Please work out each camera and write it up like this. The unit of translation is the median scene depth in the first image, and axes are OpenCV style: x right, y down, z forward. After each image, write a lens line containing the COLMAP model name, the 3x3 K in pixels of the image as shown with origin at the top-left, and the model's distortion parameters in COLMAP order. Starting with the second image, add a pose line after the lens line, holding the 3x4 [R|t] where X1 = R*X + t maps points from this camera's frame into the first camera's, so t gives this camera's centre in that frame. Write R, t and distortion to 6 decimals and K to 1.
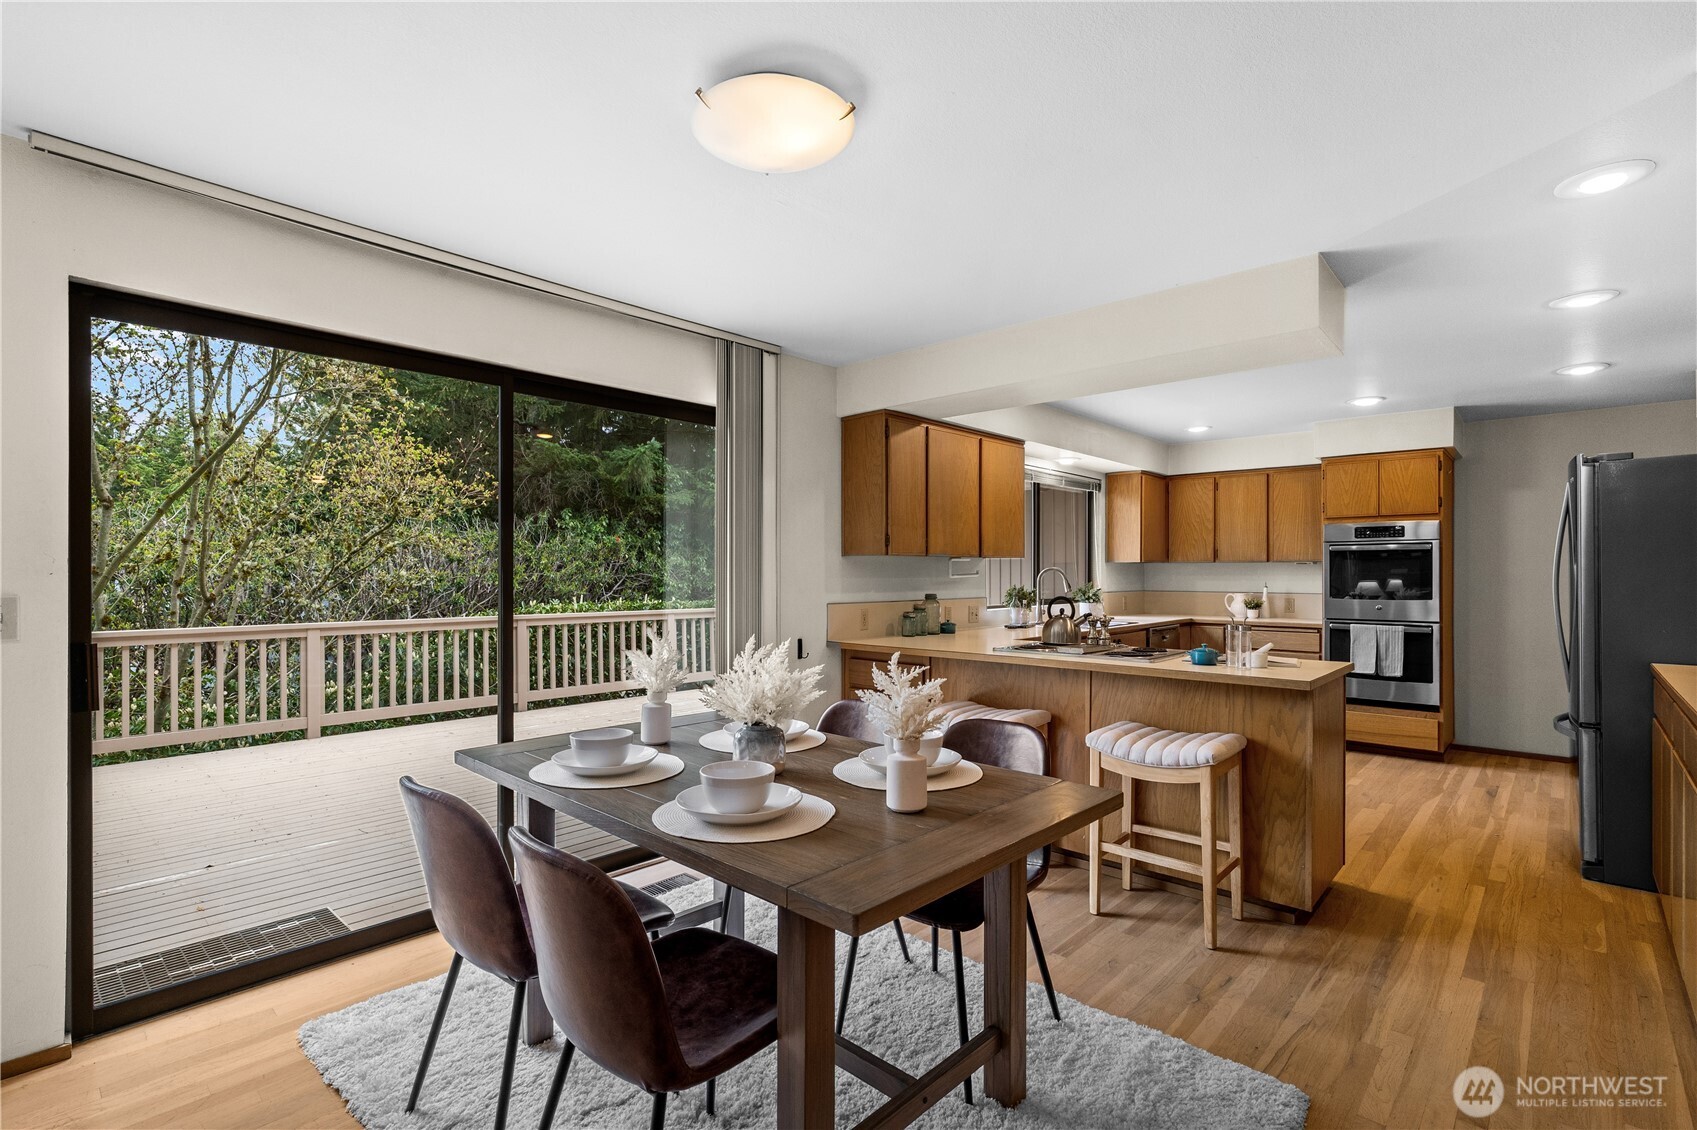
lens RADIAL K [[791.5, 0, 832.9], [0, 791.5, 572.0], [0, 0, 1]] dist [-0.009453, 0.003301]
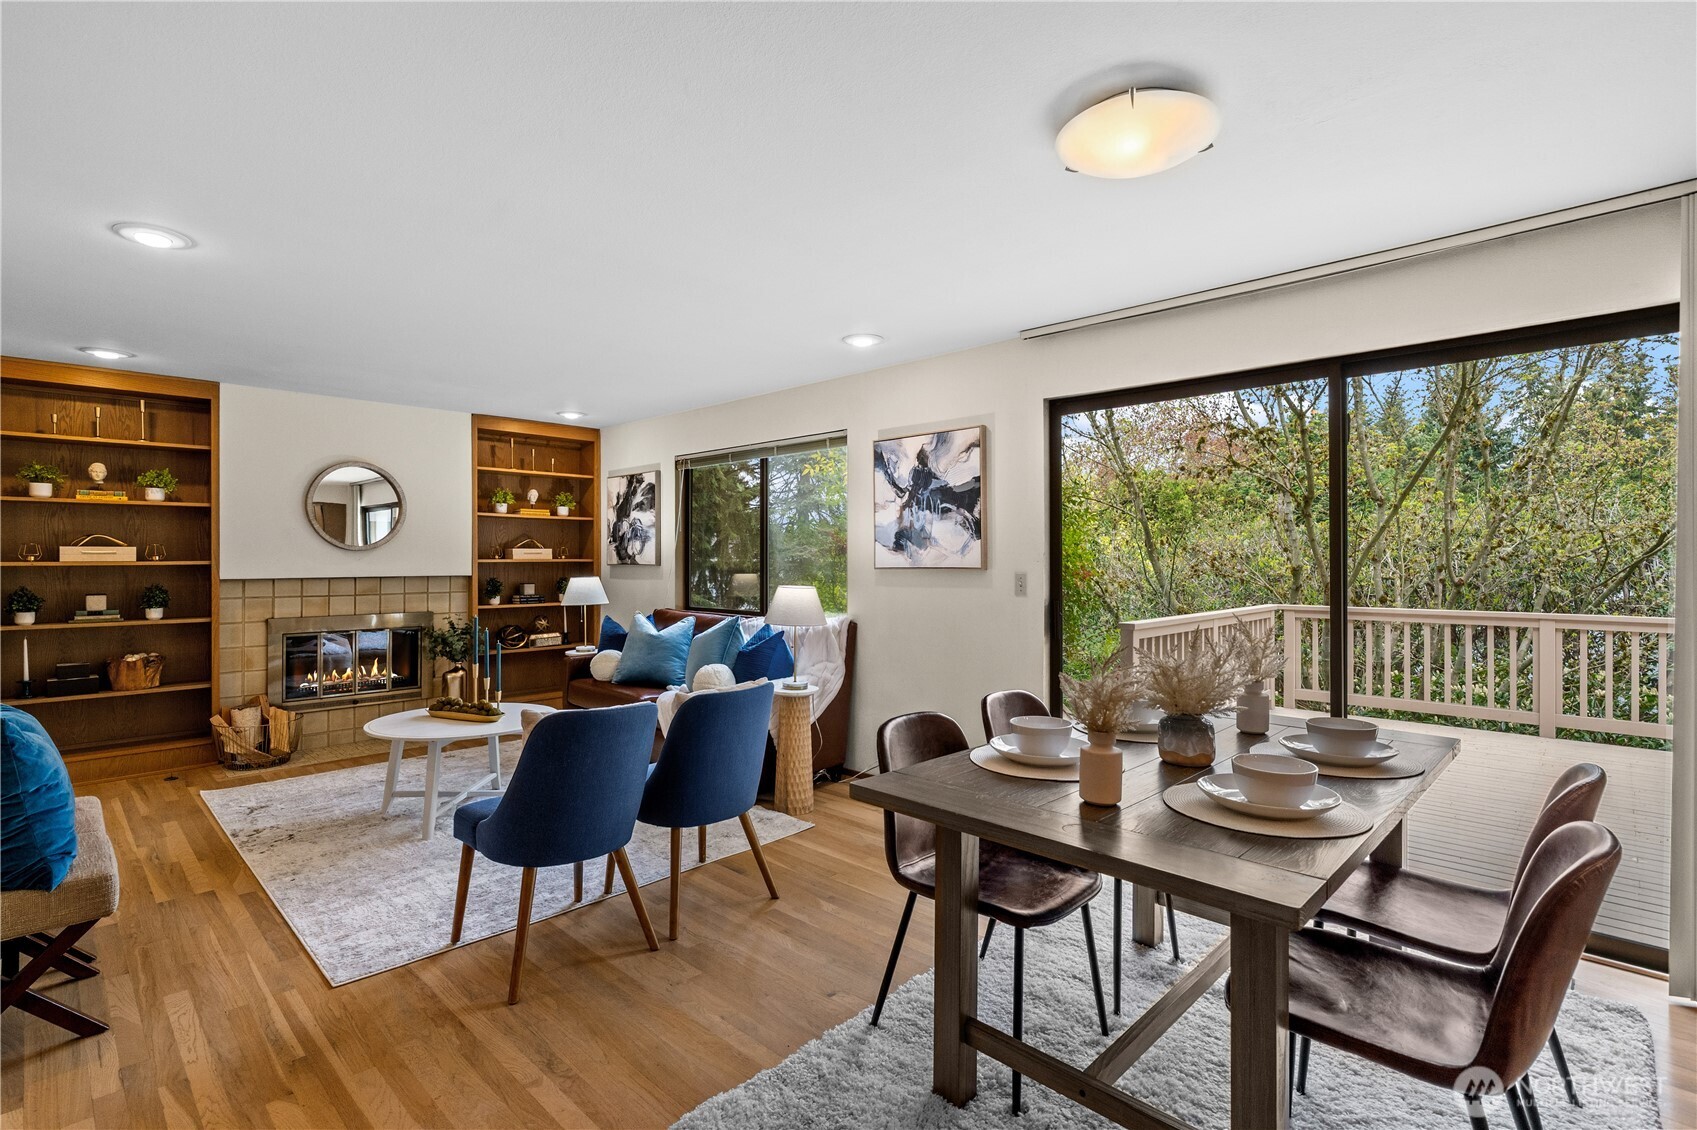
lens RADIAL K [[791.5, 0, 834.1], [0, 791.5, 560.2], [0, 0, 1]] dist [-0.009453, 0.003301]
pose [[-0.024633, -0.000357, -0.999696, 0.346652], [0.003210, 0.999995, -0.000436, -0.000484], [0.999691, -0.003220, -0.024632, 0.218874]]
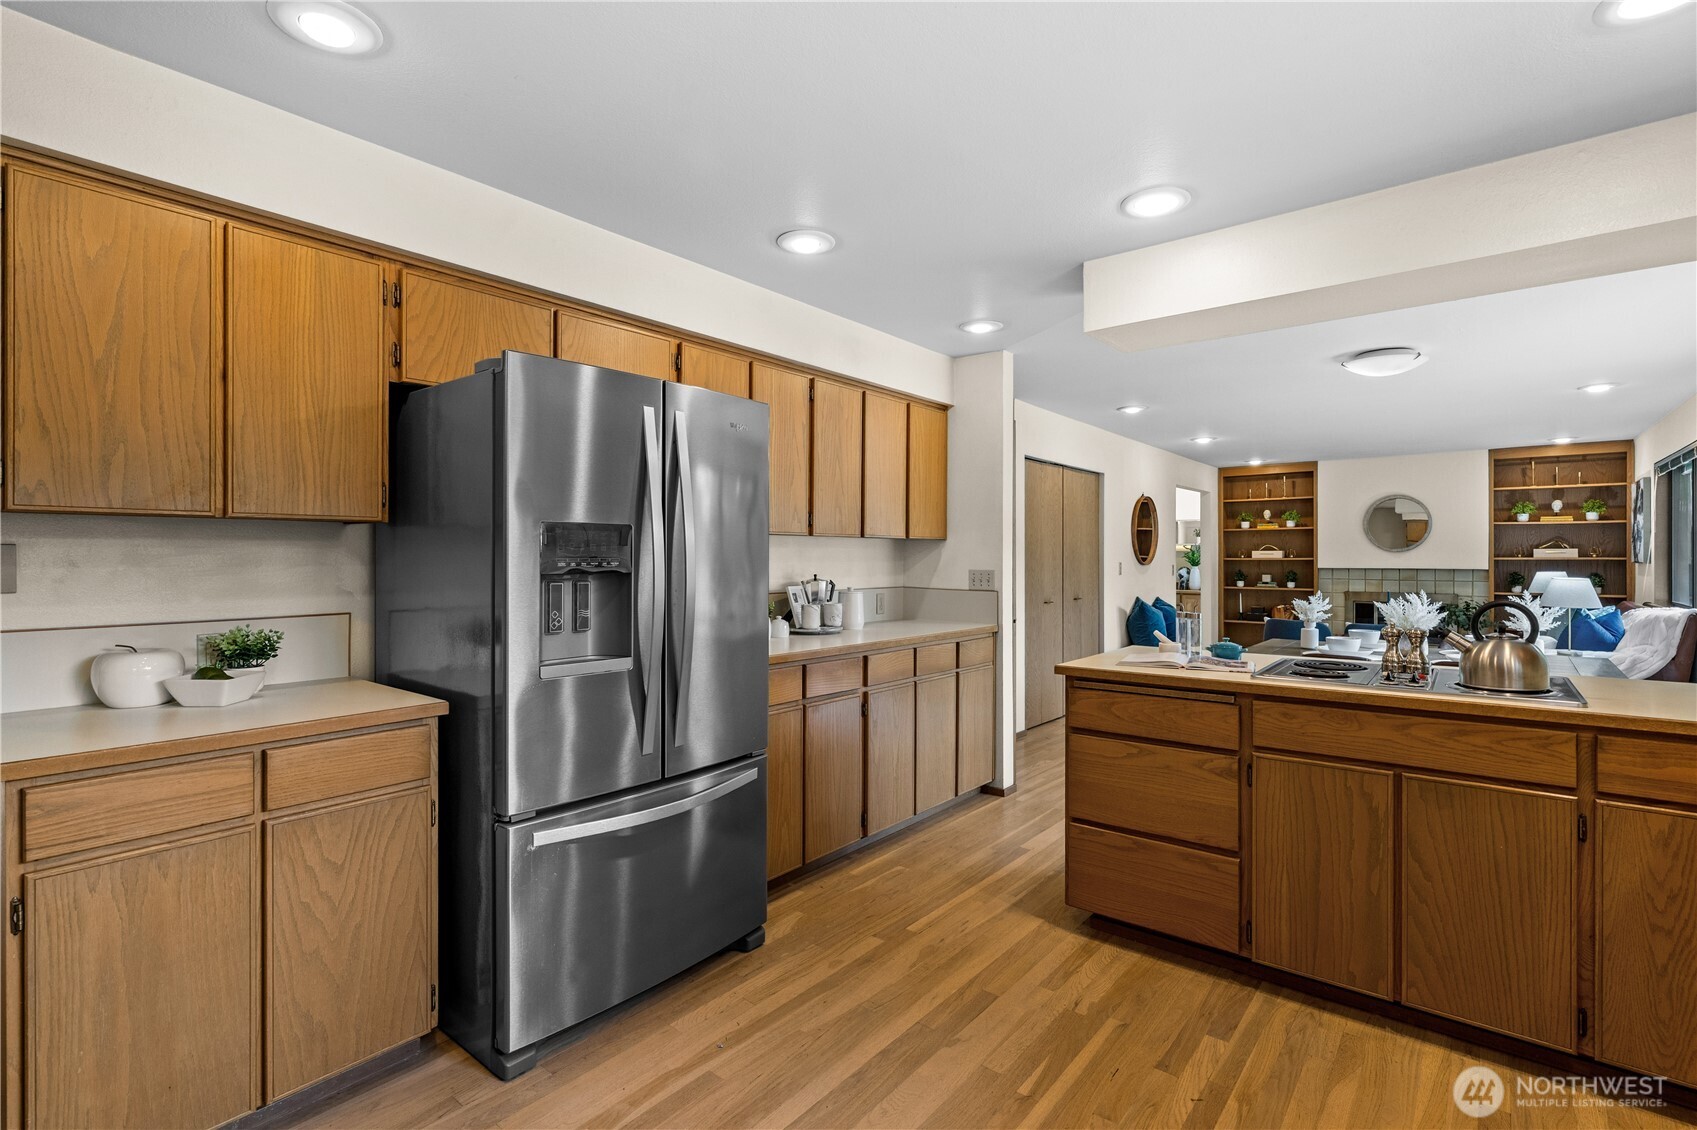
lens RADIAL K [[791.5, 0, 848.1], [0, 791.5, 556.6], [0, 0, 1]] dist [-0.009453, 0.003301]
pose [[-0.997436, -0.002816, -0.071506, 0.580316], [-0.002611, 0.999992, -0.002957, 0.002407], [0.071514, -0.002763, -0.997436, 1.123180]]
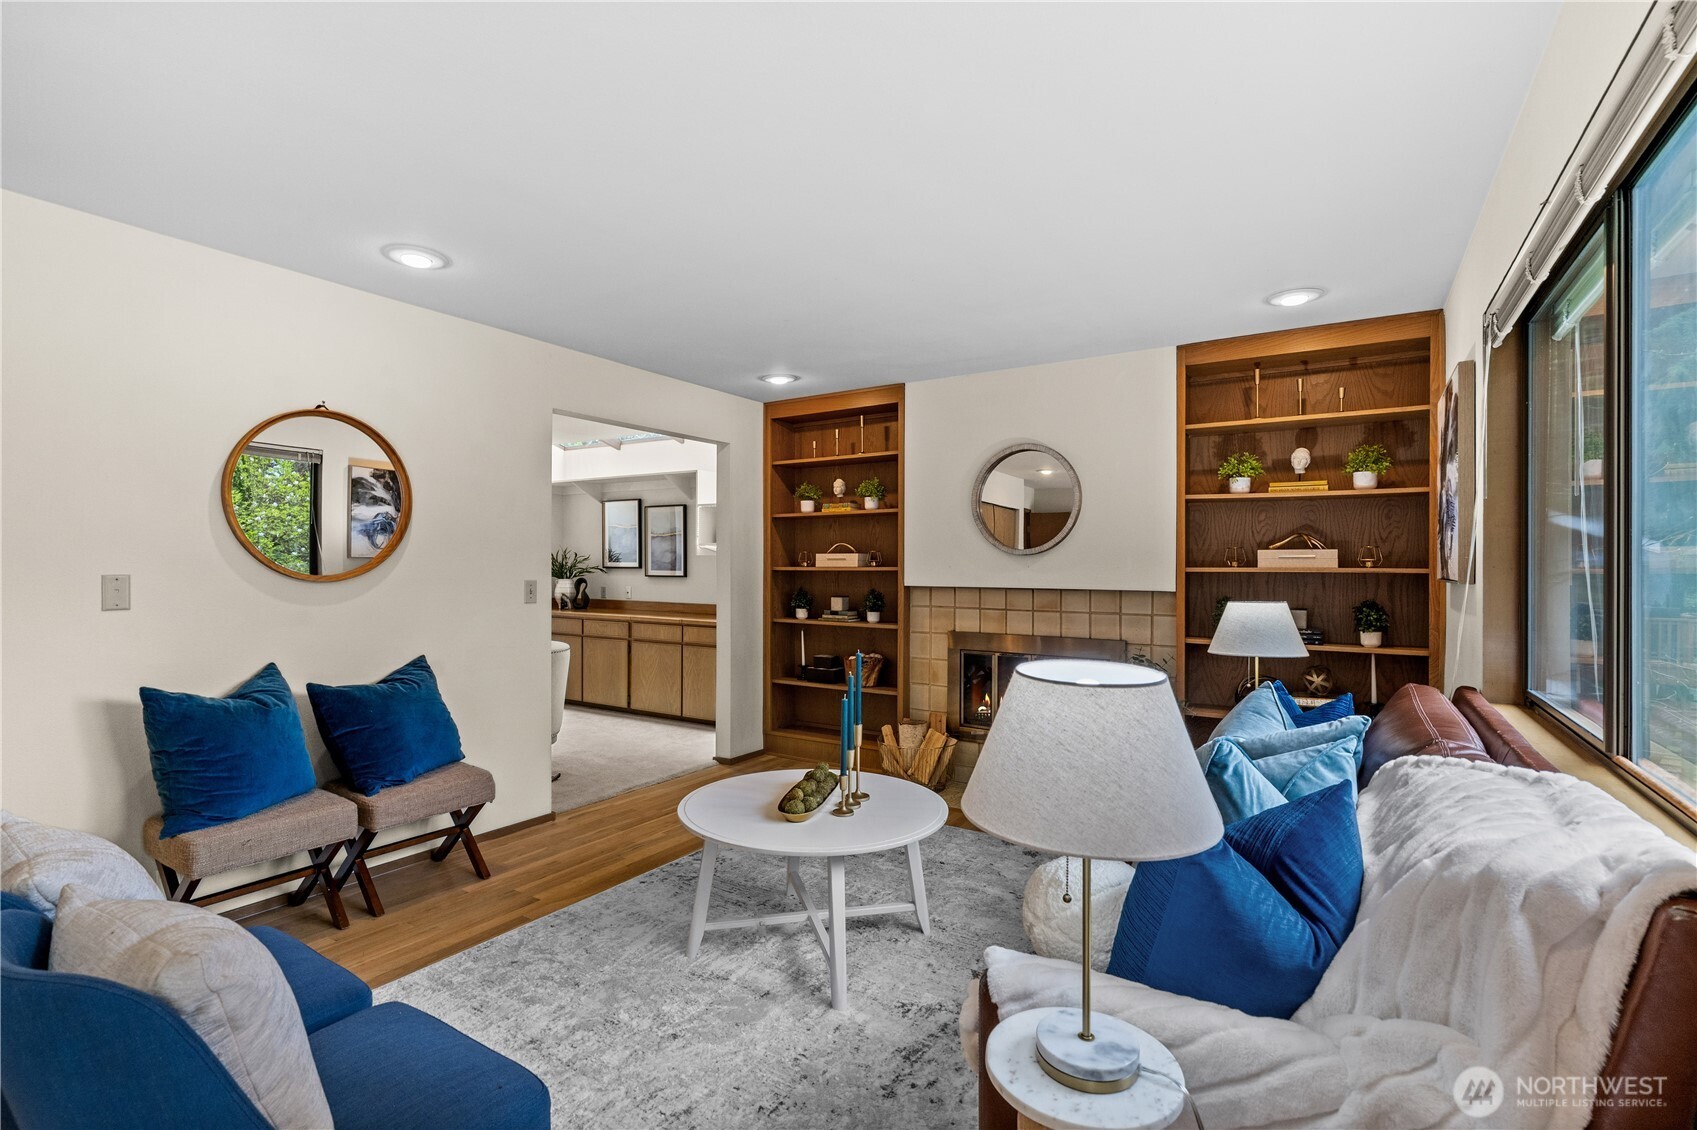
lens RADIAL K [[791.5, 0, 836.0], [0, 791.5, 565.2], [0, 0, 1]] dist [-0.009453, 0.003301]
pose [[-0.983782, -0.006974, -0.179233, -0.335812], [-0.006515, 0.999974, -0.003147, -0.001227], [0.179251, -0.001929, -0.983802, 0.349995]]
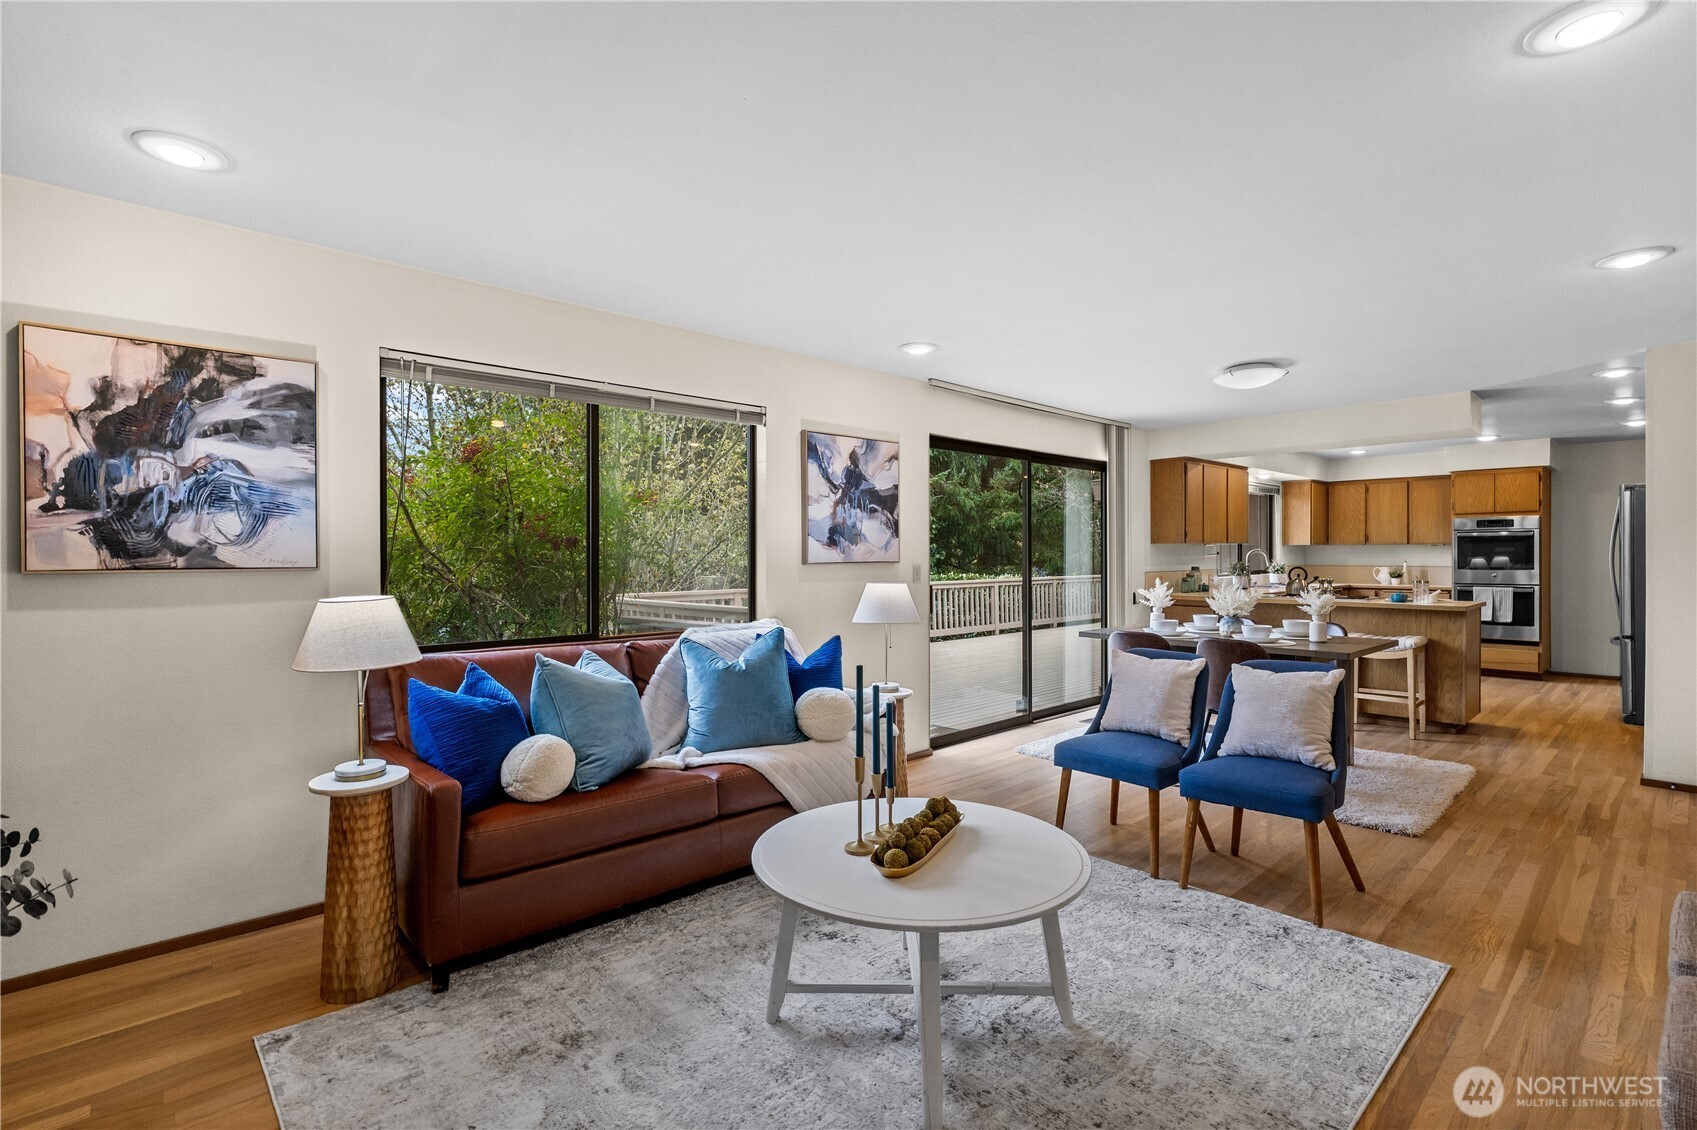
lens RADIAL K [[791.5, 0, 814.4], [0, 791.5, 563.0], [0, 0, 1]] dist [-0.009453, 0.003301]
pose [[0.995682, -0.005192, -0.092688, -0.441843], [0.006264, 0.999917, 0.011276, -0.002081], [0.092621, -0.011808, 0.995631, -0.588531]]
